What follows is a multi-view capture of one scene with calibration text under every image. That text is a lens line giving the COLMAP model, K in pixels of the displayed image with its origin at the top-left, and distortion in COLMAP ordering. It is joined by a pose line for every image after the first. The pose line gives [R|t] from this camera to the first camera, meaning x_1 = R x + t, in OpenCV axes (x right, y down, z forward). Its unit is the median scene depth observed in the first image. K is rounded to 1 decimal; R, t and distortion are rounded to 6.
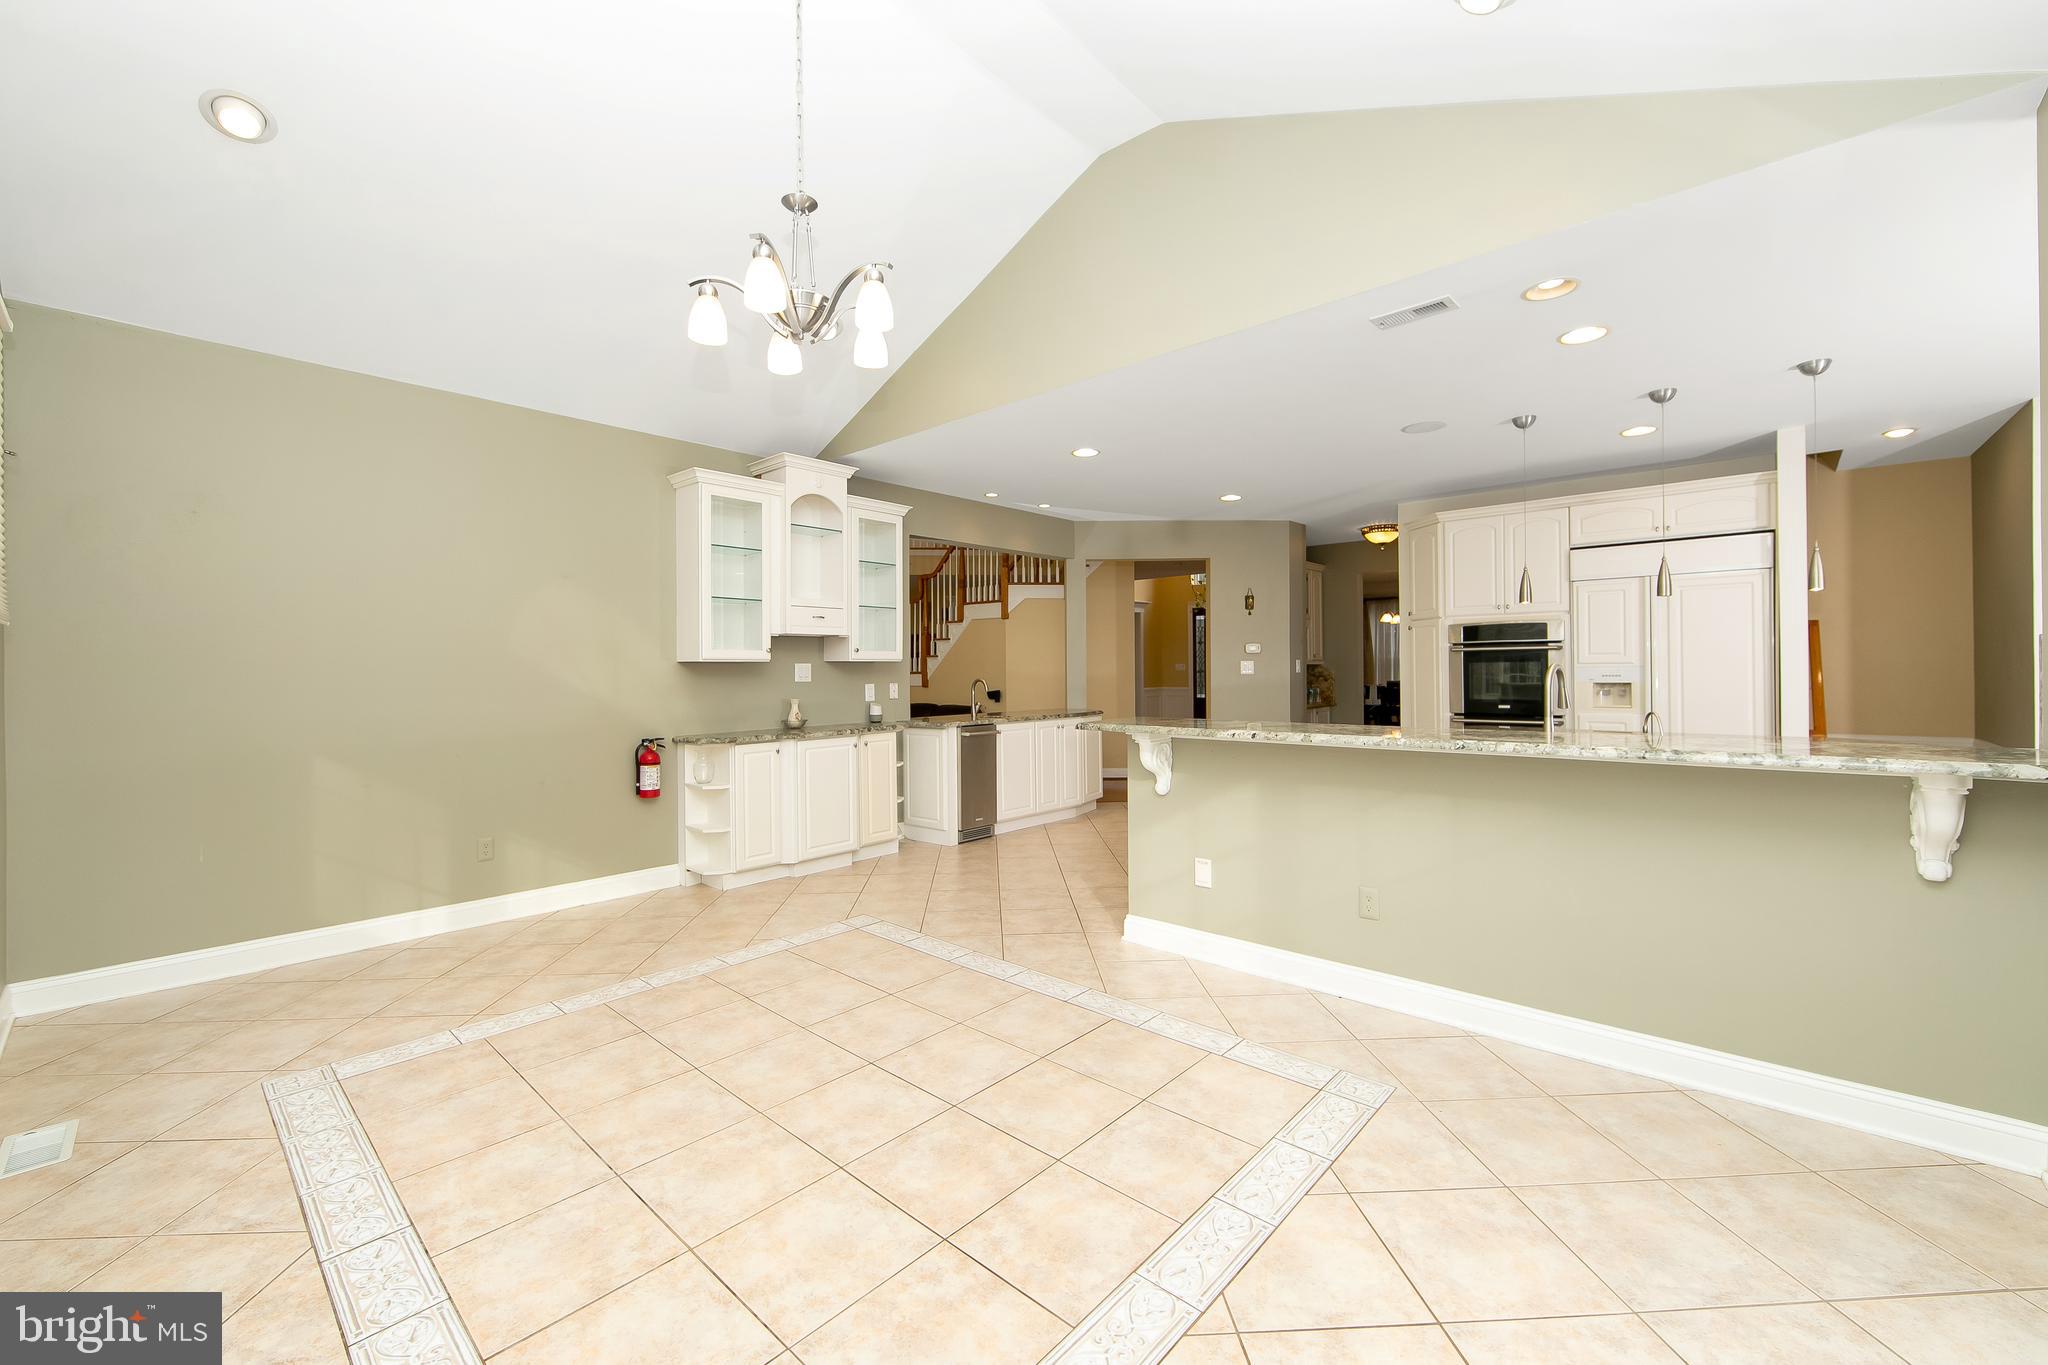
lens RADIAL K [[817.9, 0, 1031.1], [0, 817.9, 666.2], [0, 0, 1]] dist [0.000699, -0.000050]
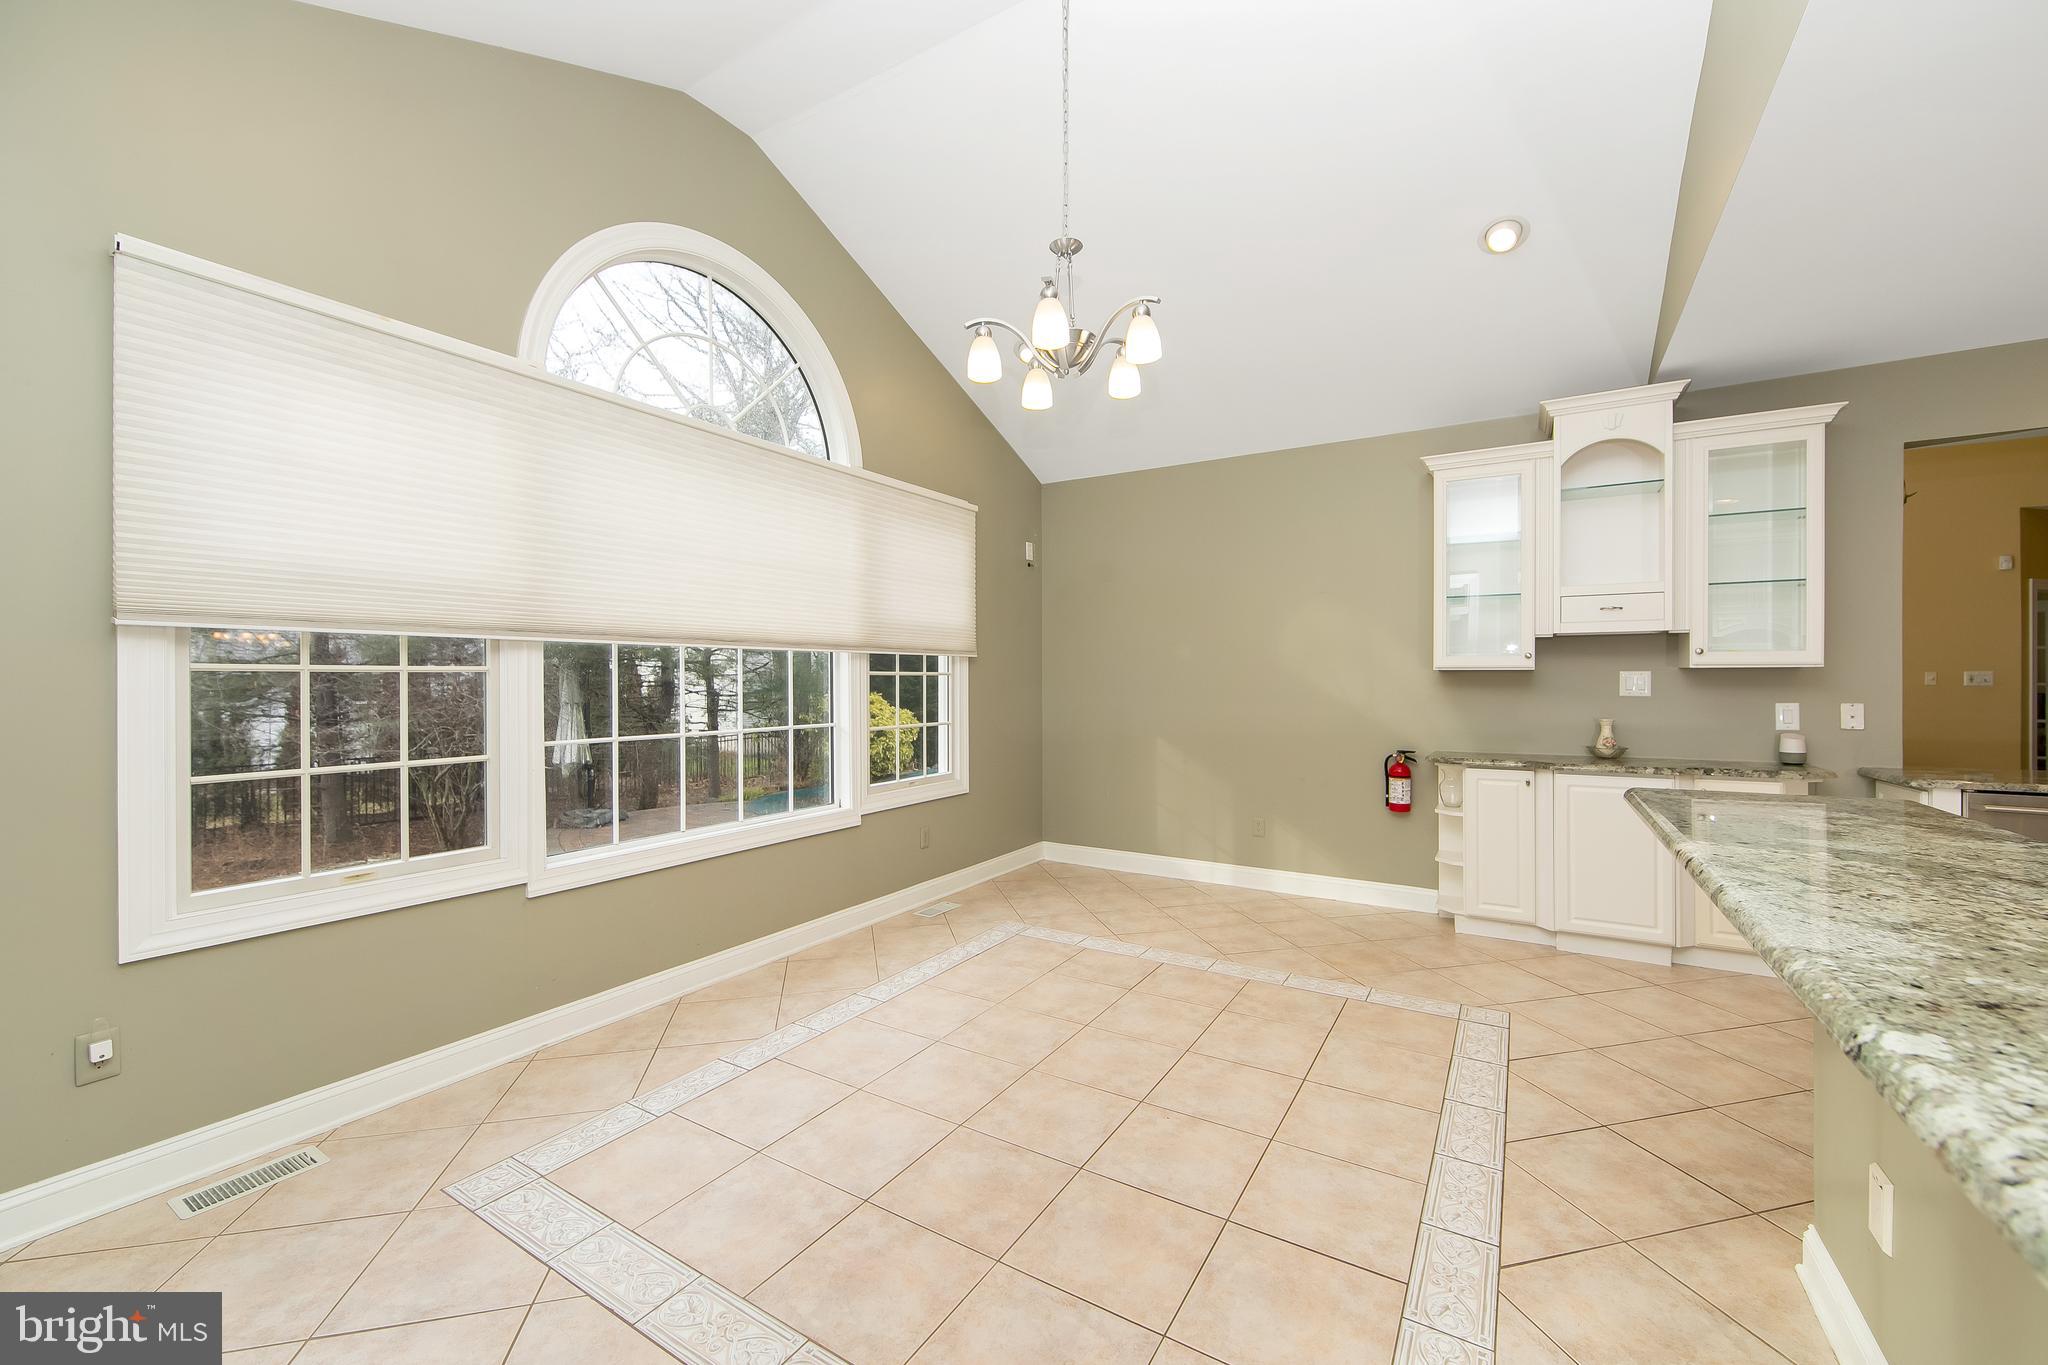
lens RADIAL K [[807.1, 0, 1024.0], [0, 807.1, 682.5], [0, 0, 1]] dist [-0.000469, -0.000040]
pose [[0.181704, 0.012658, -0.983272, 0.377376], [0.005182, 0.999891, 0.013830, -0.007094], [0.983340, -0.007609, 0.181618, 0.382105]]
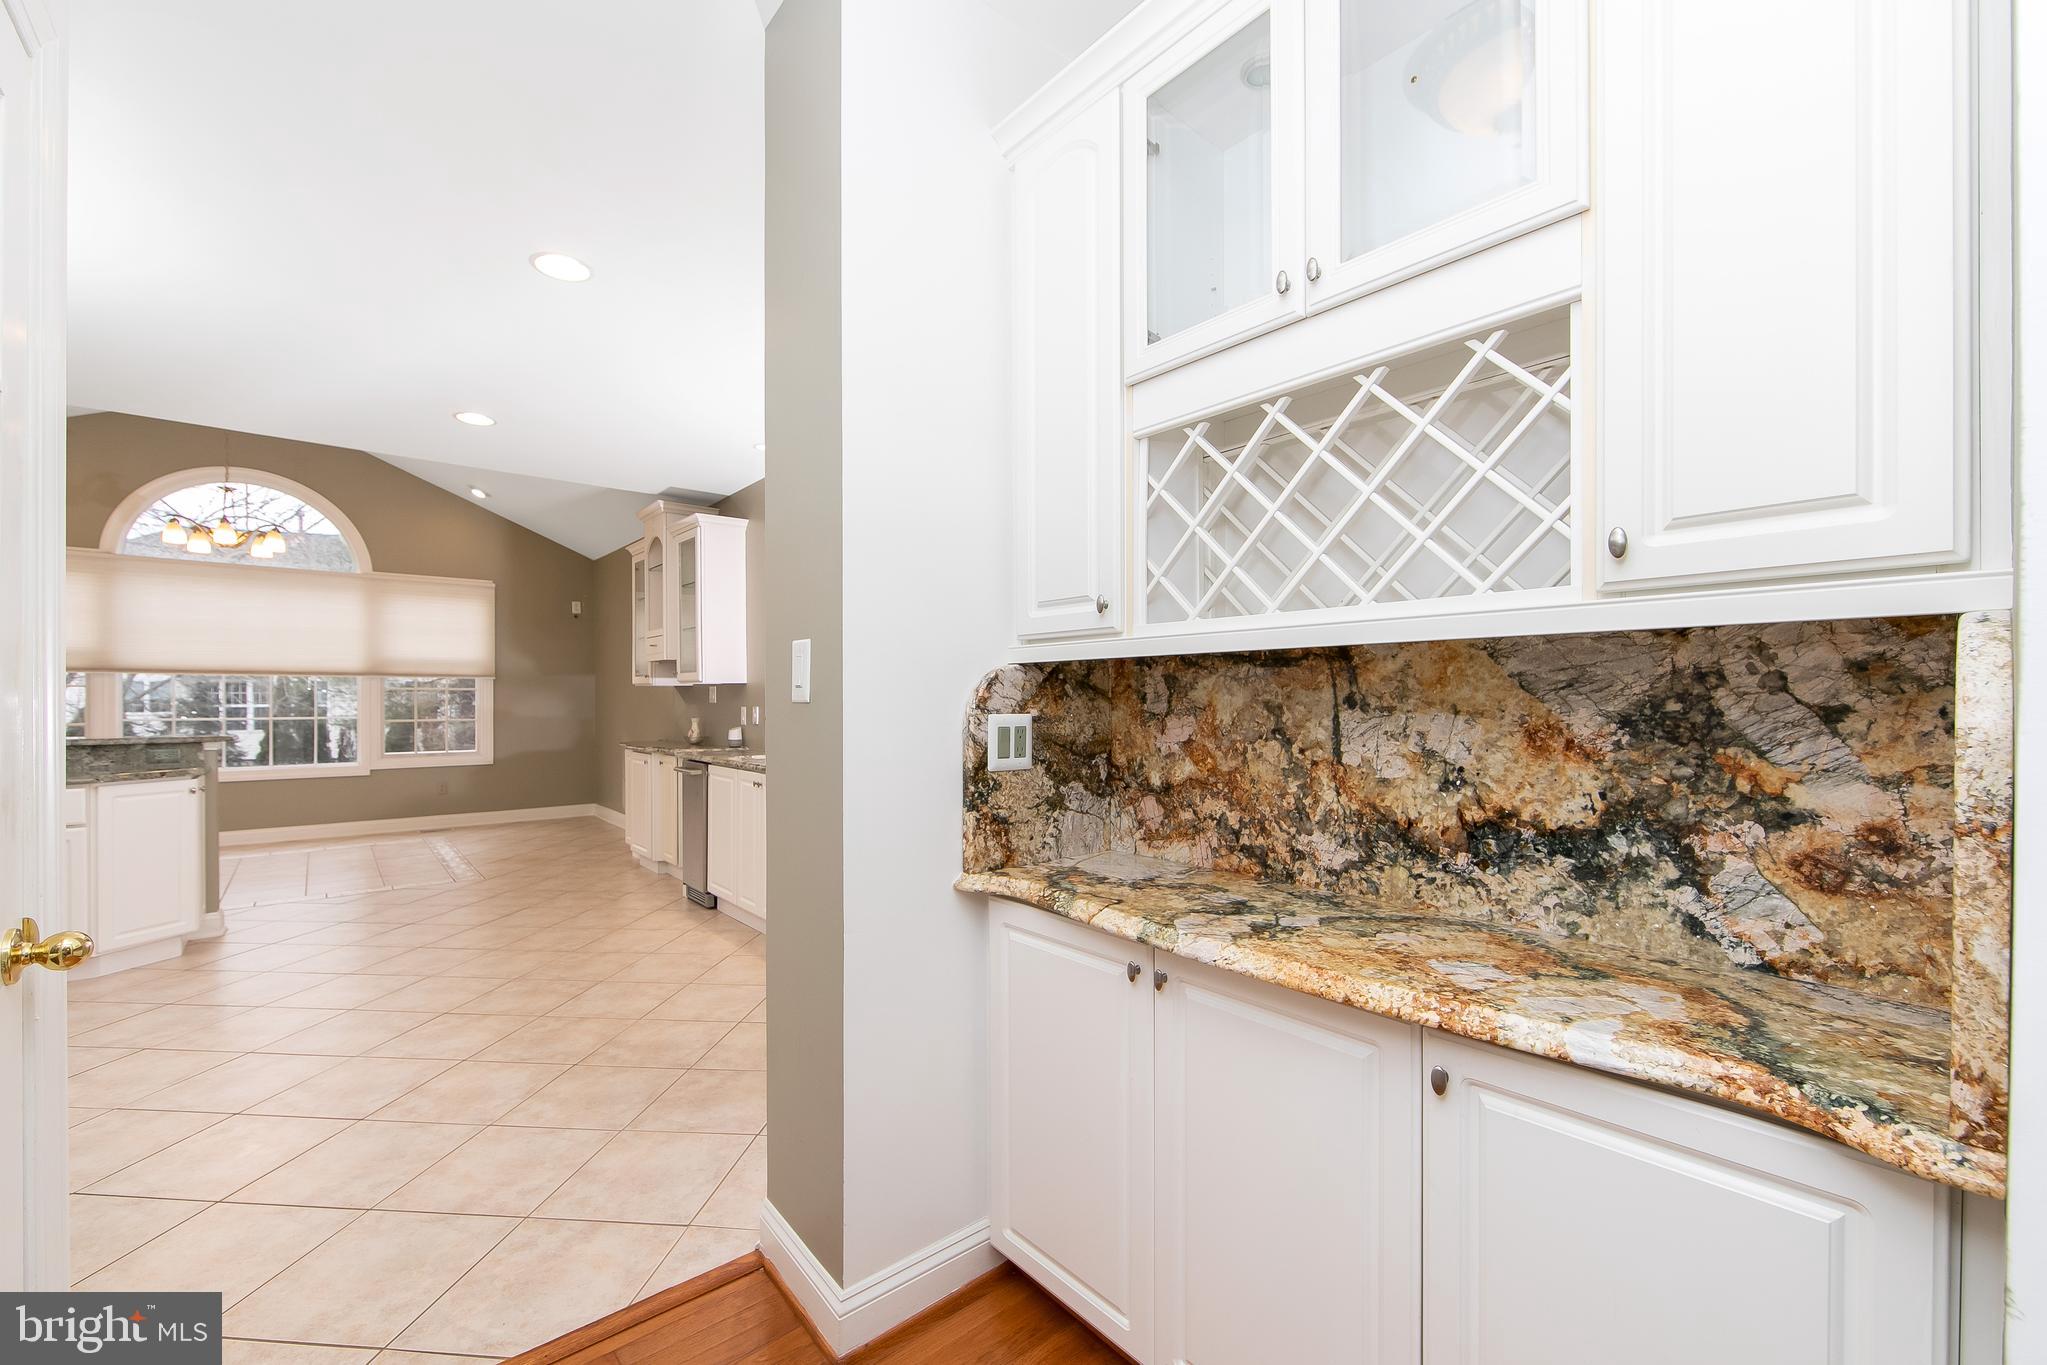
lens RADIAL K [[838.0, 0, 1031.9], [0, 838.0, 701.7], [0, 0, 1]] dist [-0.001731, -0.000022]
pose [[-0.128122, 0.012186, -0.991684, 0.880106], [0.007570, 0.999907, 0.011309, 0.010910], [0.991730, -0.006058, -0.128202, 1.781654]]
